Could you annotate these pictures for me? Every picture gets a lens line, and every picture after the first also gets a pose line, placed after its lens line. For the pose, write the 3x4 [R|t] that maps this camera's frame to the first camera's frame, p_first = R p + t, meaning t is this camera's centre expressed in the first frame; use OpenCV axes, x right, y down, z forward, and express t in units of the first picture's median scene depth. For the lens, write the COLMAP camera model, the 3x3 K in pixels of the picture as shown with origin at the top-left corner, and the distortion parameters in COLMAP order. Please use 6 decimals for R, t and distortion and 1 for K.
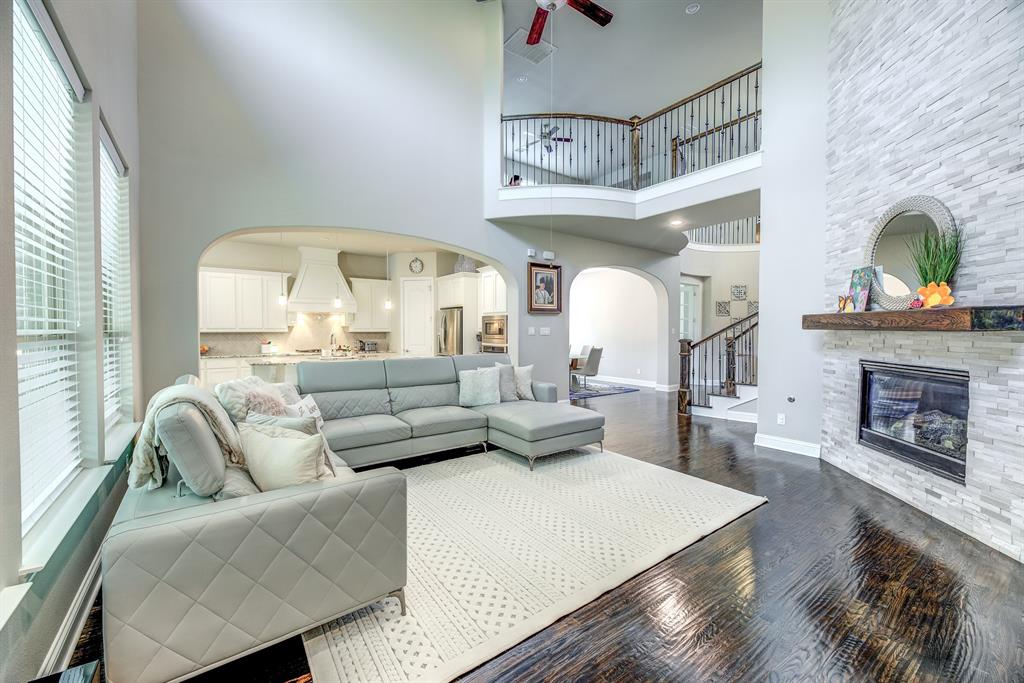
lens RADIAL K [[413.6, 0, 511.0], [0, 413.6, 338.5], [0, 0, 1]] dist [-0.001731, -0.001859]
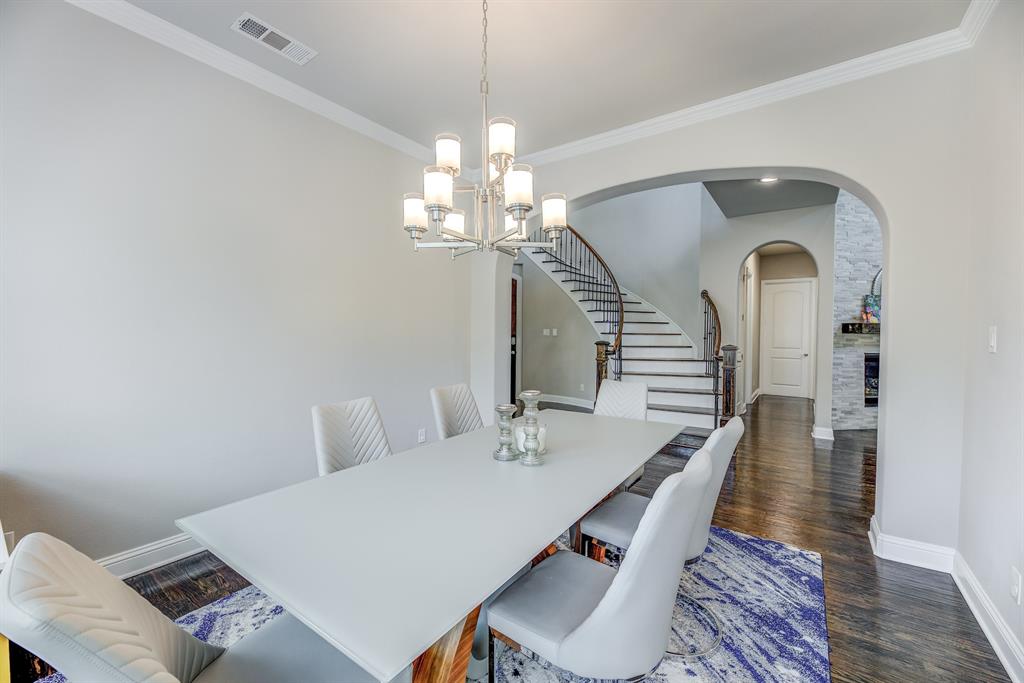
lens RADIAL K [[413.6, 0, 508.8], [0, 413.6, 335.1], [0, 0, 1]] dist [-0.001731, -0.001859]
pose [[-0.314874, -0.020775, 0.948906, -0.114539], [0.012505, 0.999583, 0.026033, -0.040745], [-0.949051, 0.020063, -0.314483, 1.535726]]
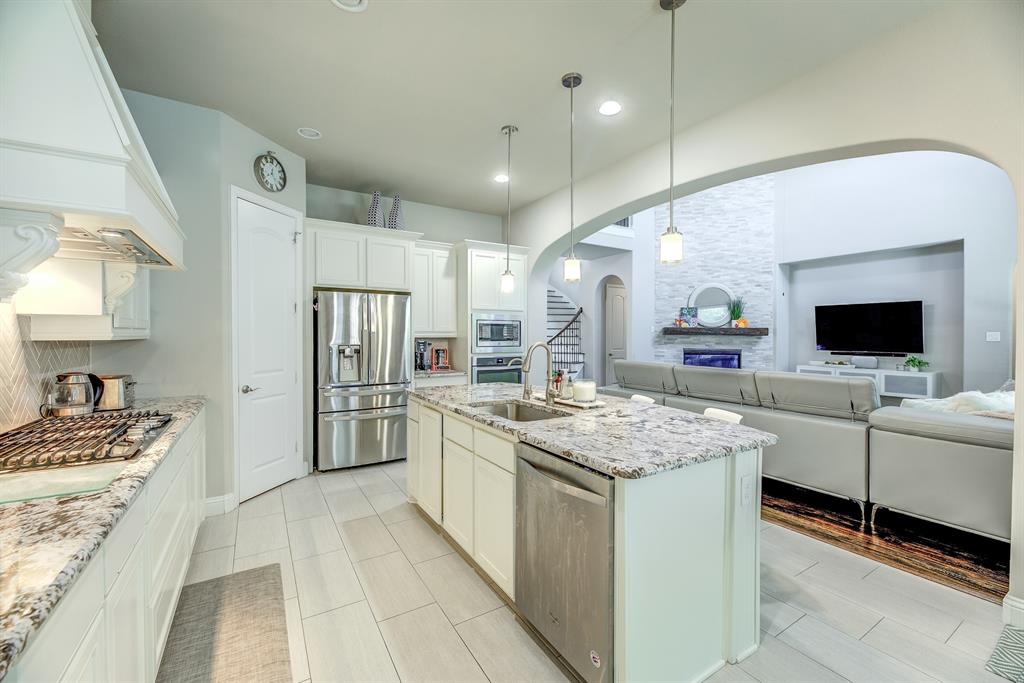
lens RADIAL K [[413.6, 0, 513.9], [0, 413.6, 338.6], [0, 0, 1]] dist [-0.001731, -0.001859]
pose [[0.079529, -0.007854, 0.996802, -0.788820], [0.018389, 0.999810, 0.006411, -0.018073], [-0.996663, 0.017820, 0.079658, 0.958863]]
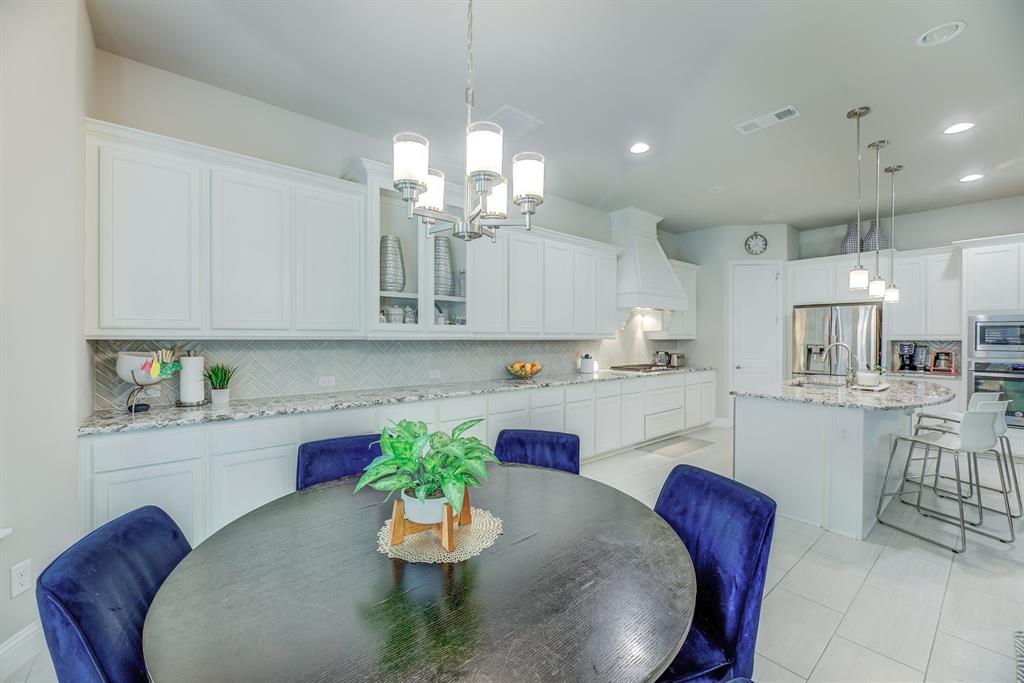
lens RADIAL K [[413.6, 0, 503.2], [0, 413.6, 337.5], [0, 0, 1]] dist [-0.001731, -0.001859]
pose [[0.998909, 0.003063, 0.046607, -0.885633], [-0.002257, 0.999847, -0.017322, -0.008421], [-0.046653, 0.017198, 0.998763, 0.432840]]
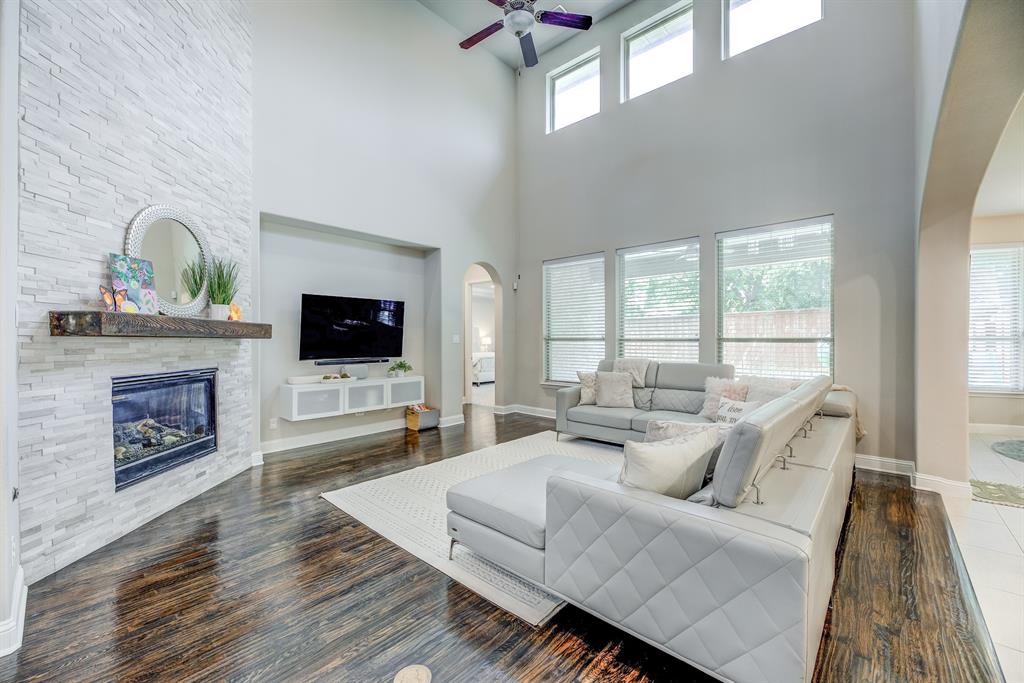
lens RADIAL K [[413.6, 0, 507.5], [0, 413.6, 339.0], [0, 0, 1]] dist [-0.001731, -0.001859]
pose [[-0.981347, 0.001610, -0.192238, 0.167298], [-0.002297, 0.999795, 0.020102, -0.018760], [0.192231, 0.020168, -0.981142, 1.027311]]
